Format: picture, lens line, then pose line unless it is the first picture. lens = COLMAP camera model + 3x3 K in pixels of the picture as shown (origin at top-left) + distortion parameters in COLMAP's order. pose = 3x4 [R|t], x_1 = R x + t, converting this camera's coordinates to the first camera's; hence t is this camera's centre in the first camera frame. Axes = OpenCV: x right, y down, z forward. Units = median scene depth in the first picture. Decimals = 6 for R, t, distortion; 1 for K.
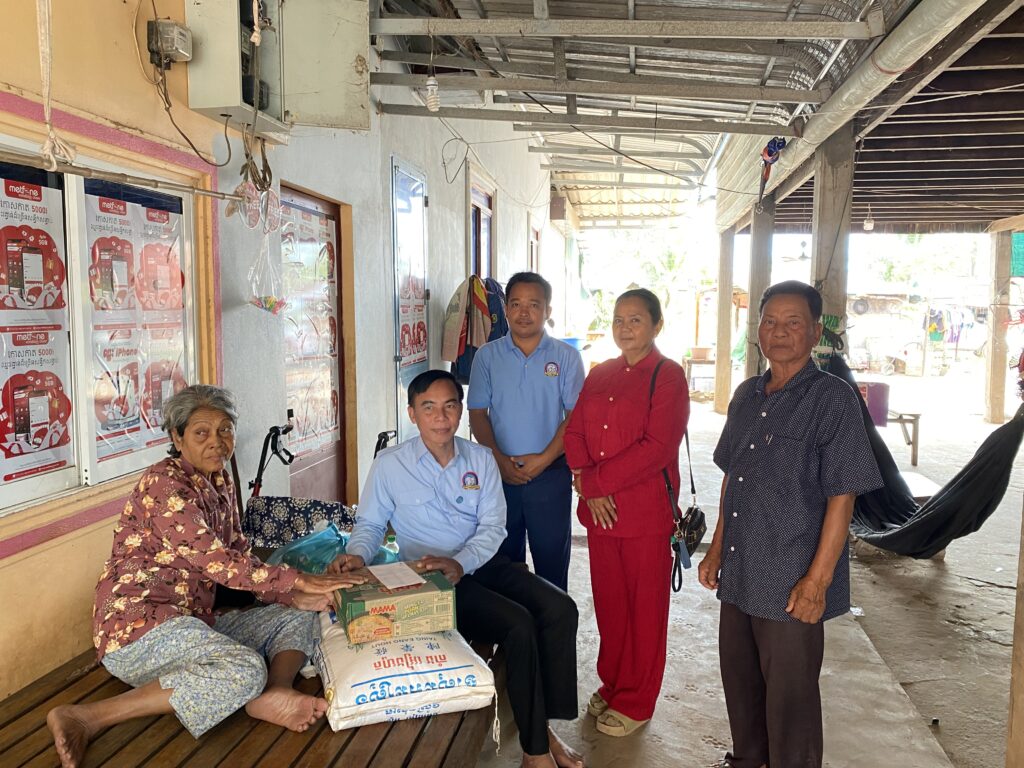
lens RADIAL K [[775.6, 0, 512.0], [0, 775.6, 384.0], [0, 0, 1]] dist [0.004718, -0.002084]
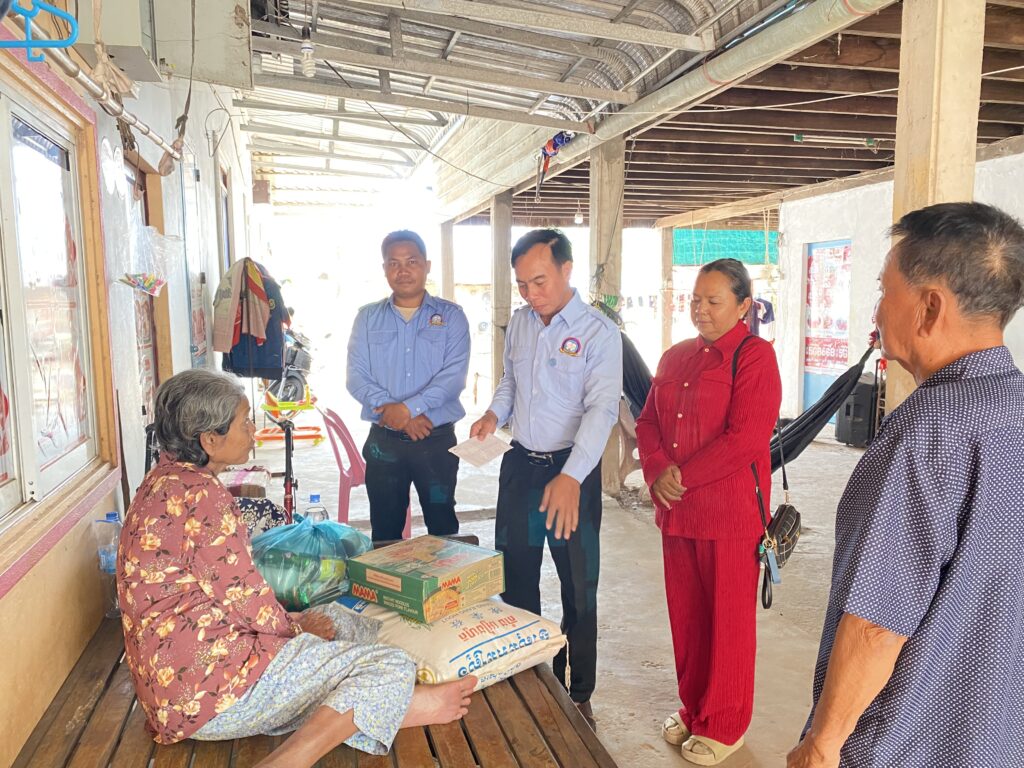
lens RADIAL K [[778.1, 0, 508.7], [0, 778.1, 385.3], [0, 0, 1]] dist [0.001931, 0.006130]
pose [[0.909181, -0.060479, 0.411986, -0.310215], [0.055746, 0.998168, 0.023508, 0.013858], [-0.412653, 0.001593, 0.910887, 0.044411]]
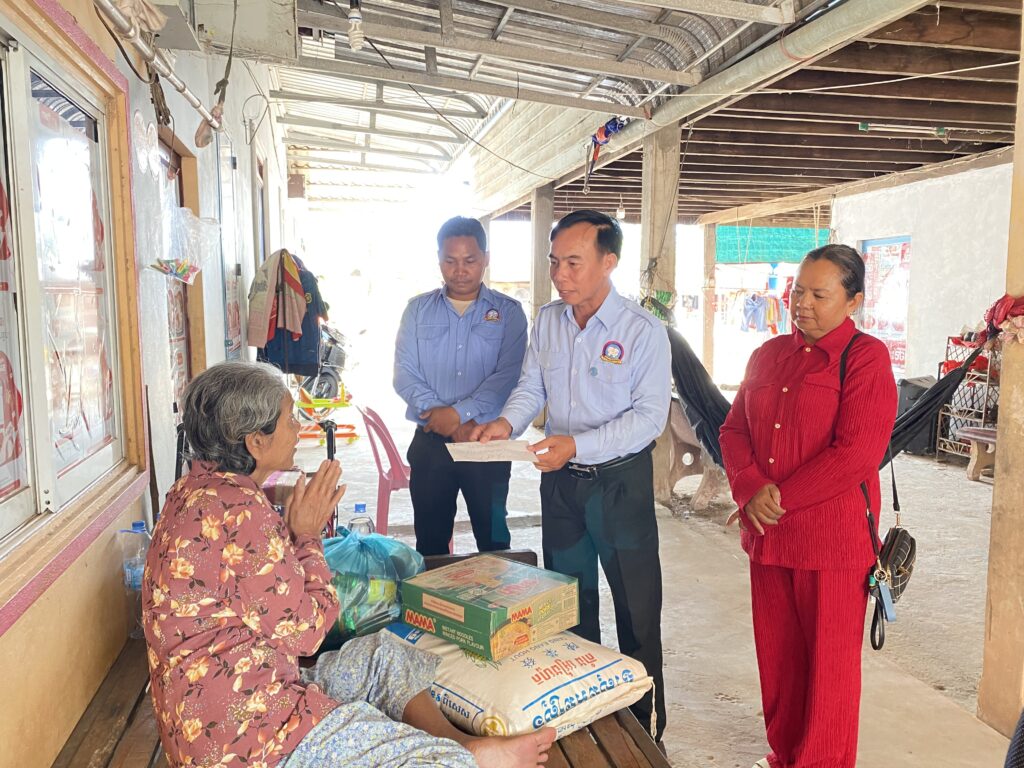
lens RADIAL K [[777.5, 0, 510.1], [0, 777.5, 381.4], [0, 0, 1]] dist [0.009165, -0.000731]
pose [[0.923257, -0.047282, 0.381263, -0.310453], [0.043626, 0.998882, 0.018233, 0.012506], [-0.381698, -0.000201, 0.924287, 0.136444]]
